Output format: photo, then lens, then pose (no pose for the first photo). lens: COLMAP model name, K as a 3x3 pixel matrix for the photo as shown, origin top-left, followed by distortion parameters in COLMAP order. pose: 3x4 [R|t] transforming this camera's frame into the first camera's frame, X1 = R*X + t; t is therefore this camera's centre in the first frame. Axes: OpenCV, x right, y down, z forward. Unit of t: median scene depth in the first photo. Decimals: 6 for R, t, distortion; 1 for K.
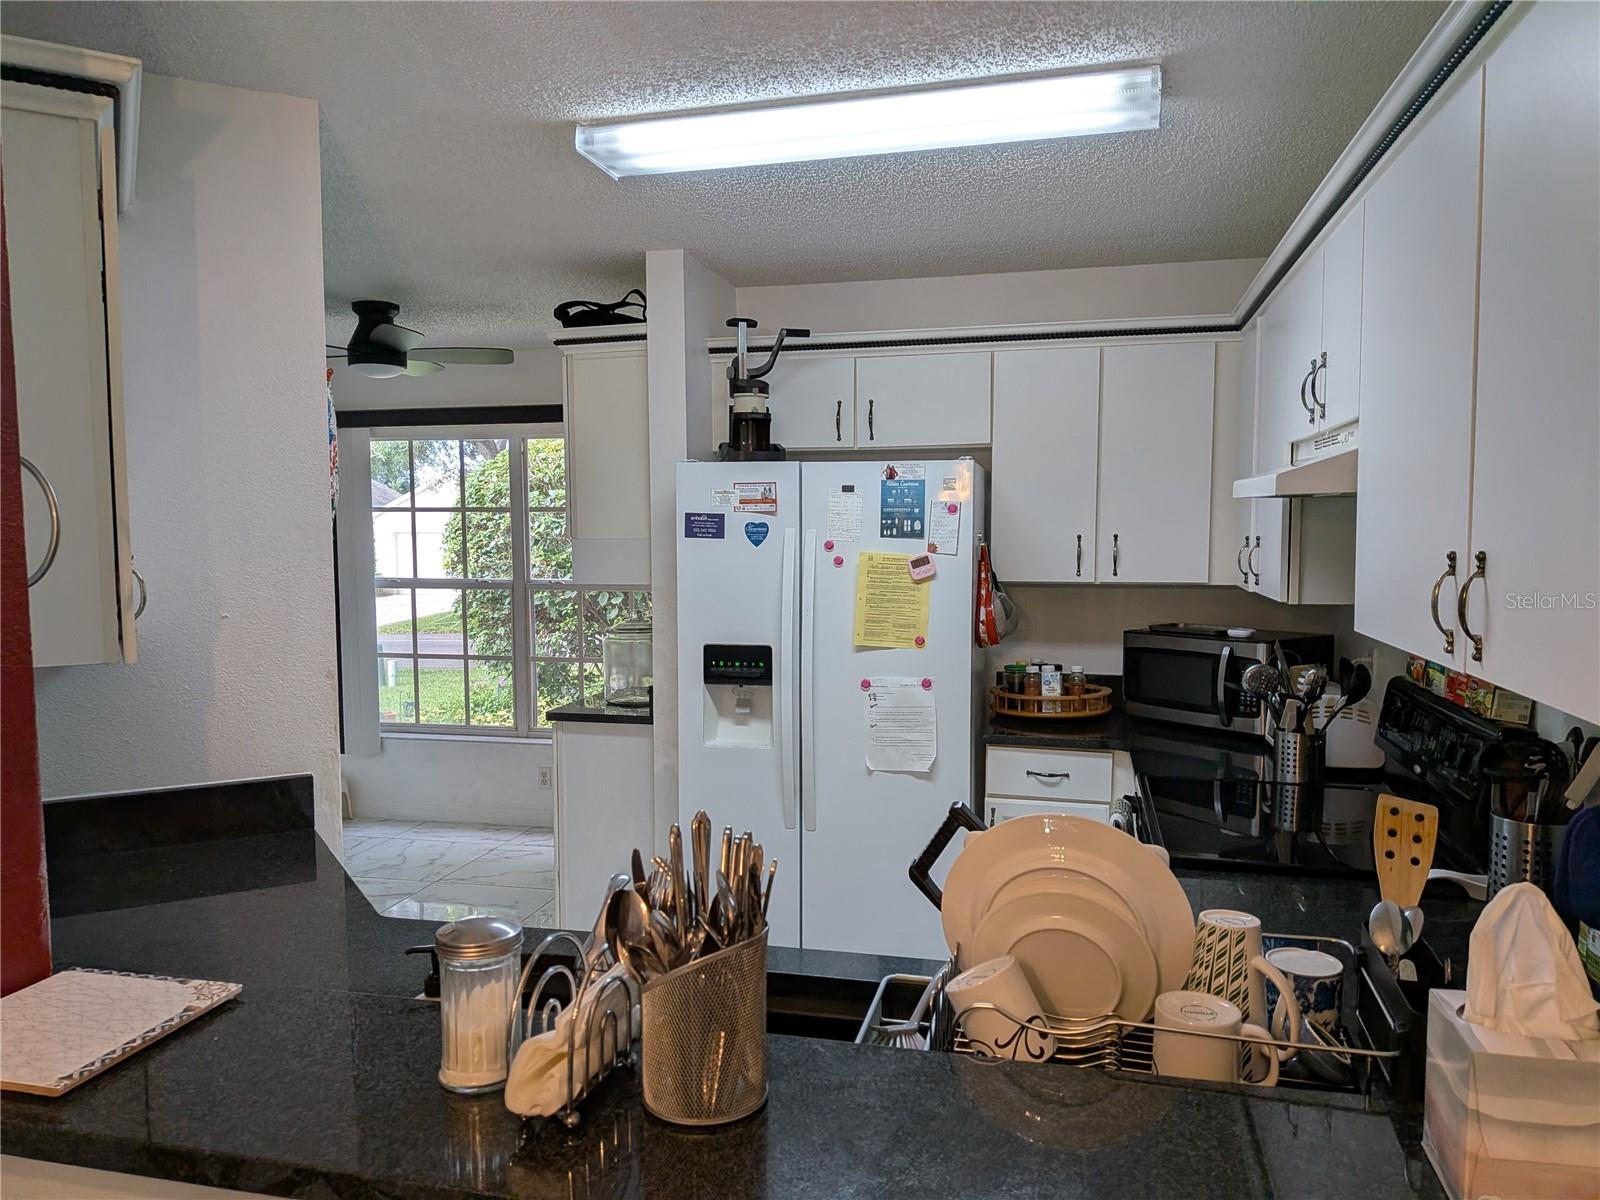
lens RADIAL K [[1161.0, 0, 805.9], [0, 1161.0, 608.3], [0, 0, 1]] dist [0.100302, -0.176171]
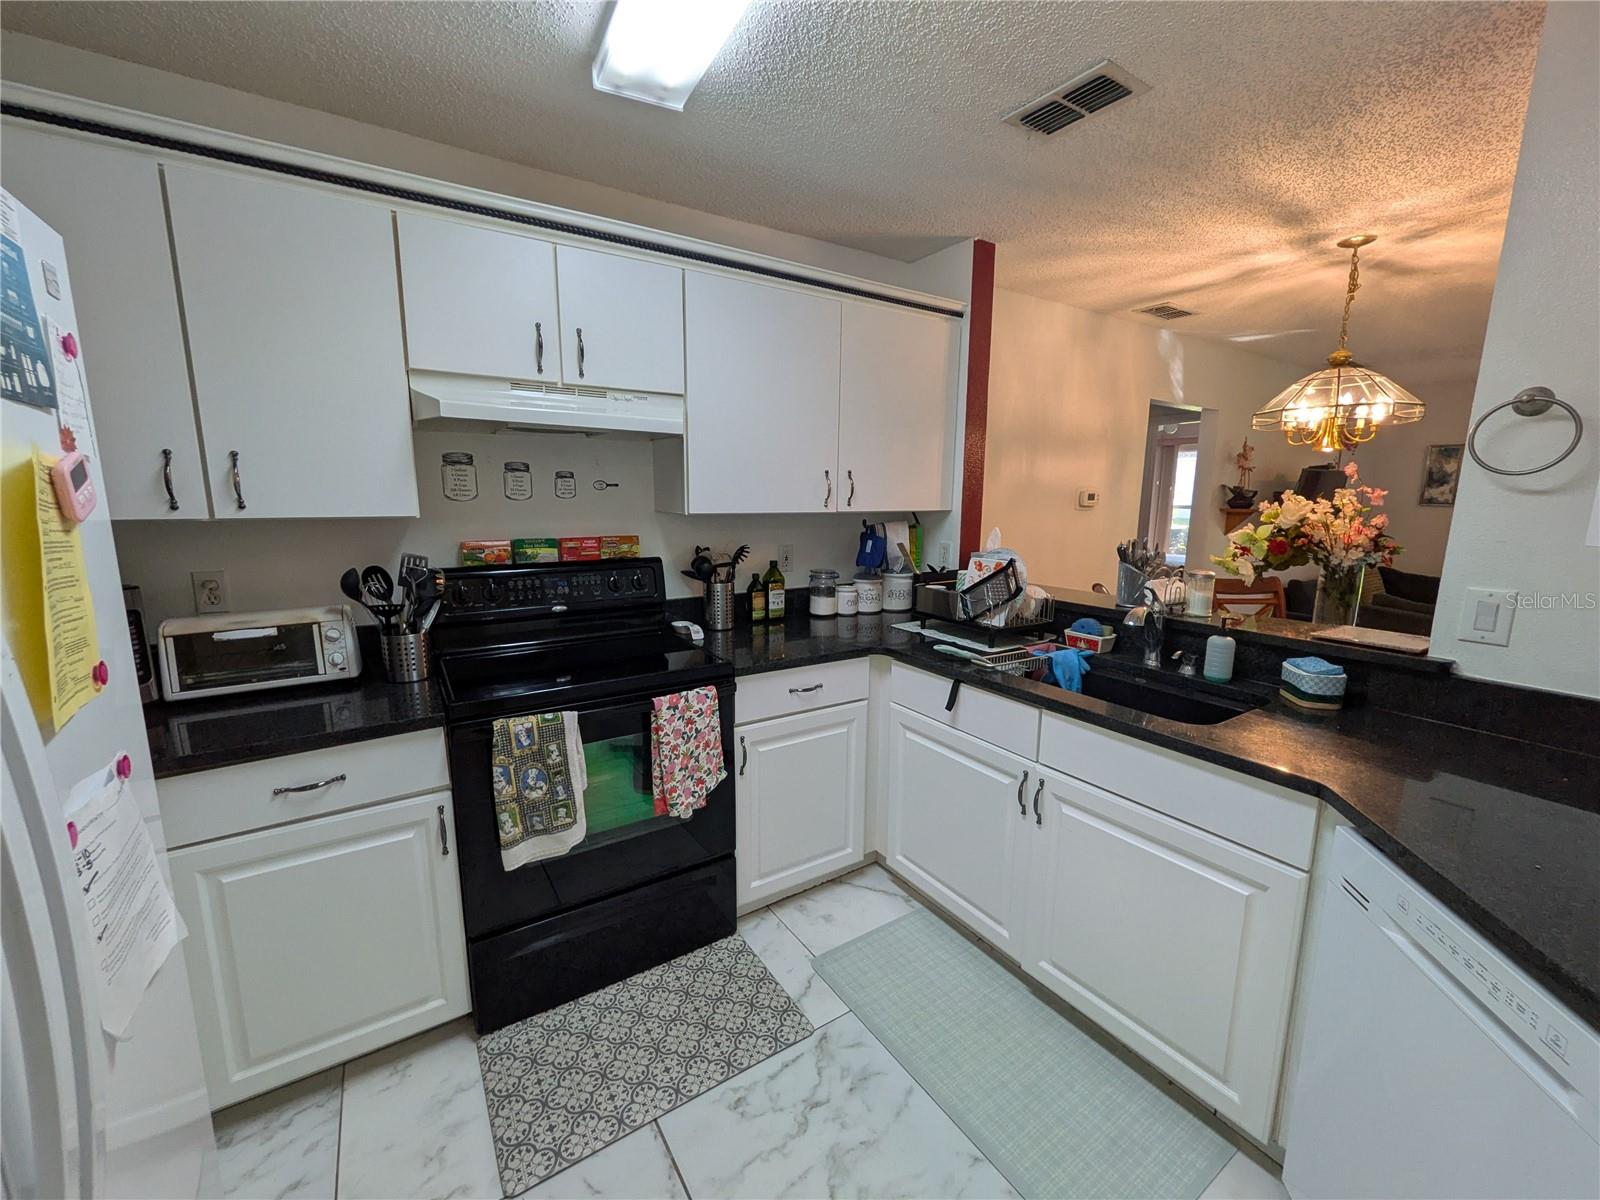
lens RADIAL K [[645.2, 0, 791.5], [0, 645.2, 602.6], [0, 0, 1]] dist [0.000320, -0.000126]
pose [[-0.716517, -0.117704, 0.687568, -0.216733], [0.045721, 0.975618, 0.214661, -0.032228], [-0.696070, 0.185244, -0.693665, 0.947543]]
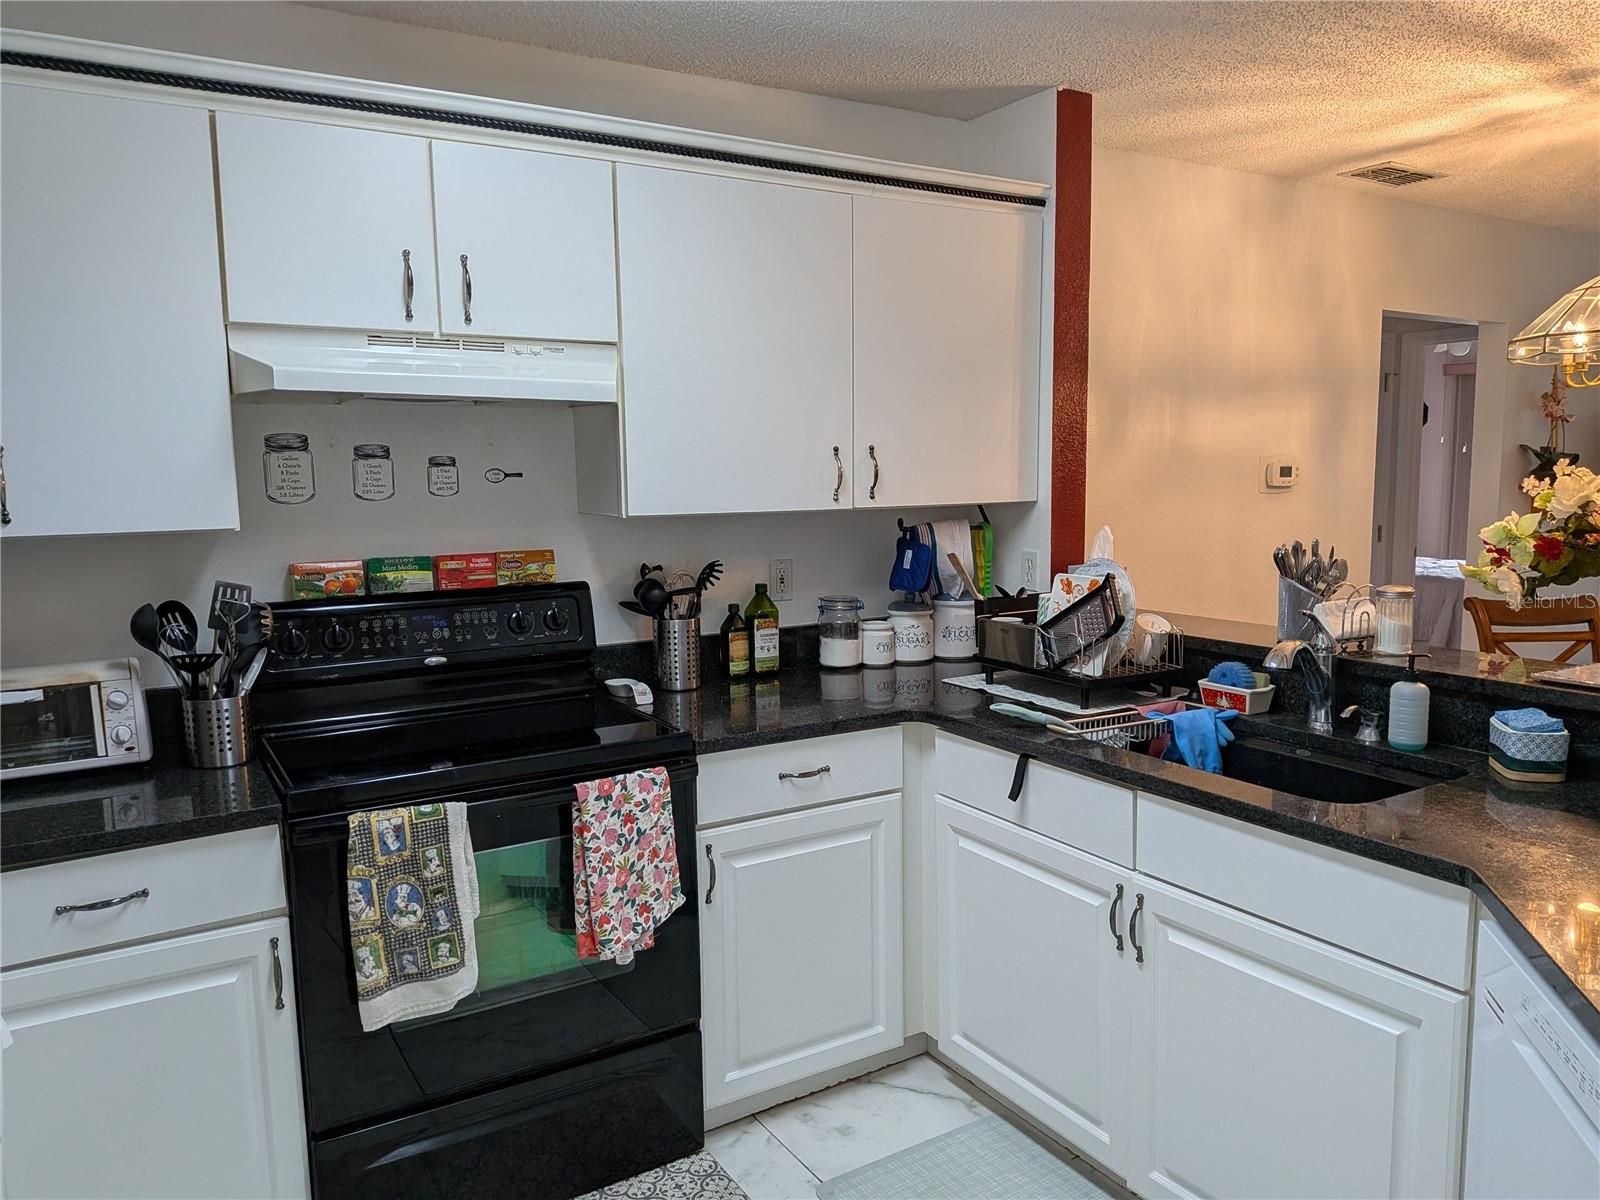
lens RADIAL K [[1161.0, 0, 805.9], [0, 1161.0, 608.3], [0, 0, 1]] dist [0.100302, -0.176171]
pose [[-0.702789, -0.073230, 0.707620, -0.326308], [0.066924, 0.983471, 0.168244, -0.047170], [-0.708244, 0.165597, -0.686271, 1.014563]]
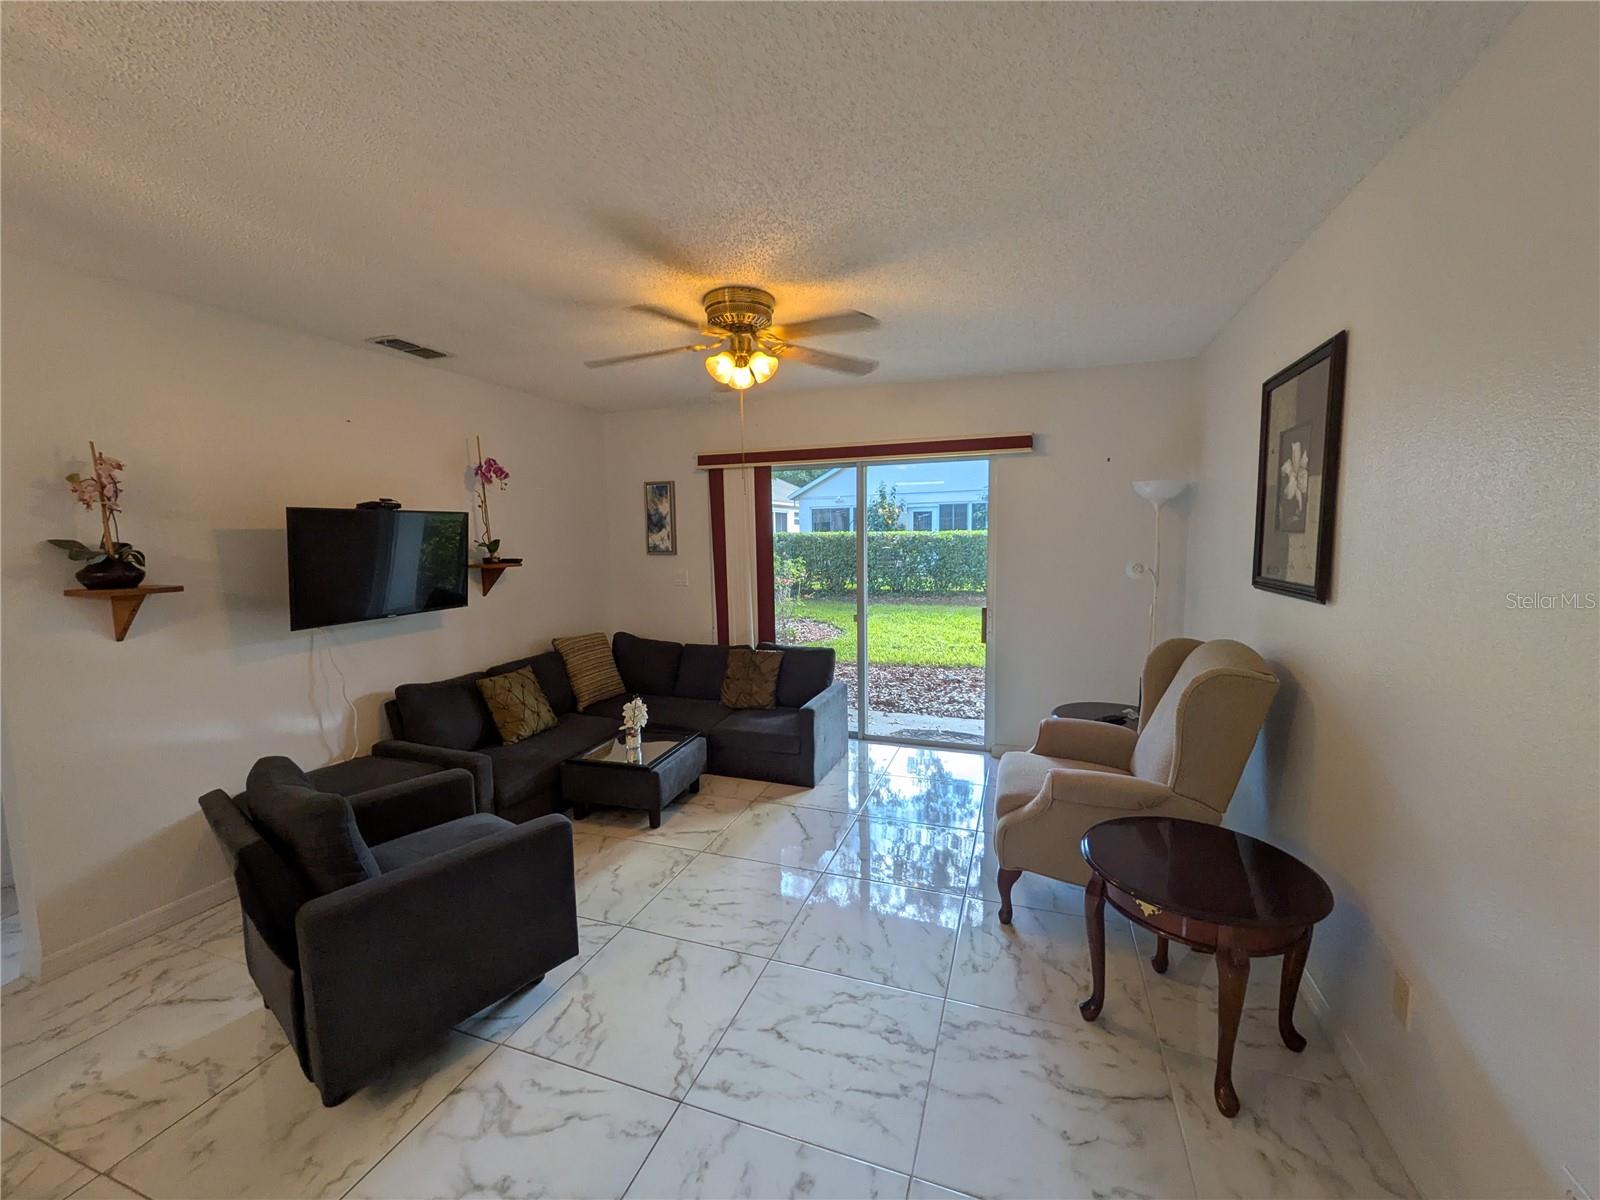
lens RADIAL K [[645.8, 0, 810.0], [0, 645.8, 599.0], [0, 0, 1]] dist [-0.000790, -0.000073]
pose [[-0.994655, 0.010993, 0.102671, -0.693526], [0.028075, 0.985650, 0.166453, 0.031006], [-0.099368, 0.168446, -0.980690, -0.087040]]
